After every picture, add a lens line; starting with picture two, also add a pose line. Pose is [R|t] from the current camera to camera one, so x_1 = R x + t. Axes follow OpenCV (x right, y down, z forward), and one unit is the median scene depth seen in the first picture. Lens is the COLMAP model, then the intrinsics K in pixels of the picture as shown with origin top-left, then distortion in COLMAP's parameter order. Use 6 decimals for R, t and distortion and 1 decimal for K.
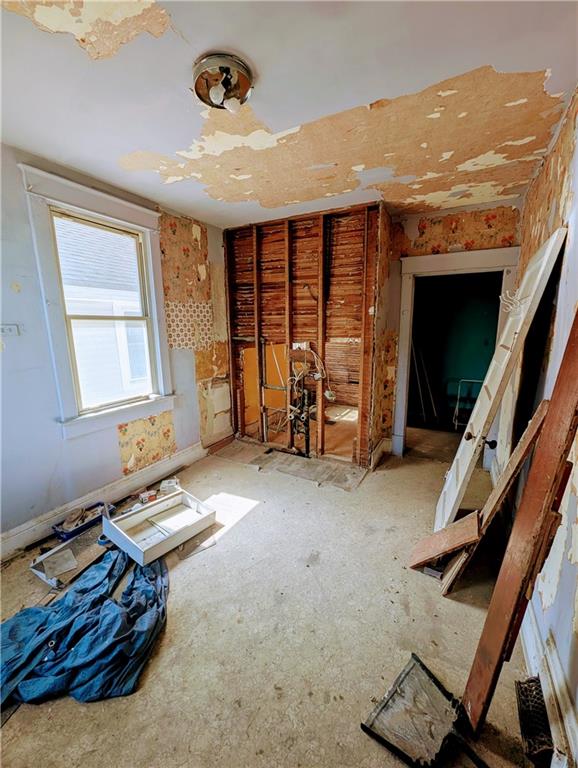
lens RADIAL K [[315.1, 0, 290.6], [0, 315.1, 387.5], [0, 0, 1]] dist [0.011218, 0.000154]
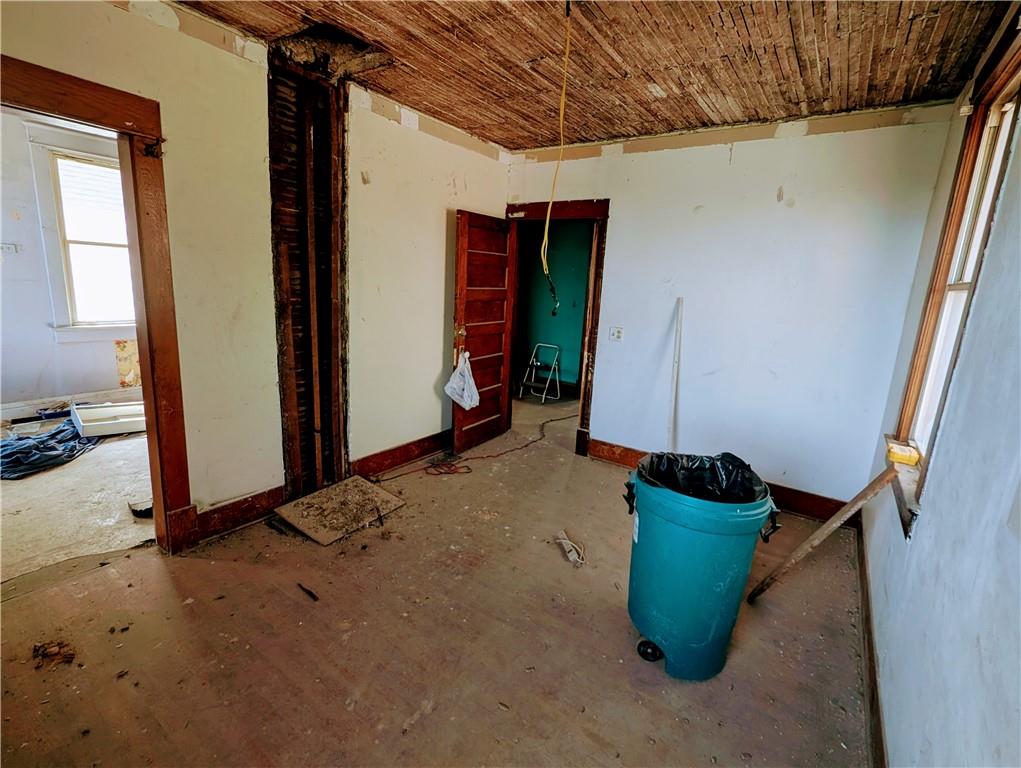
lens RADIAL K [[466.0, 0, 511.8], [0, 466.0, 374.0], [0, 0, 1]] dist [0.001292, -0.000874]
pose [[0.991131, 0.093900, -0.094031, 1.222755], [-0.092636, 0.995542, 0.017728, 0.093417], [0.095277, -0.008860, 0.995411, -0.620598]]
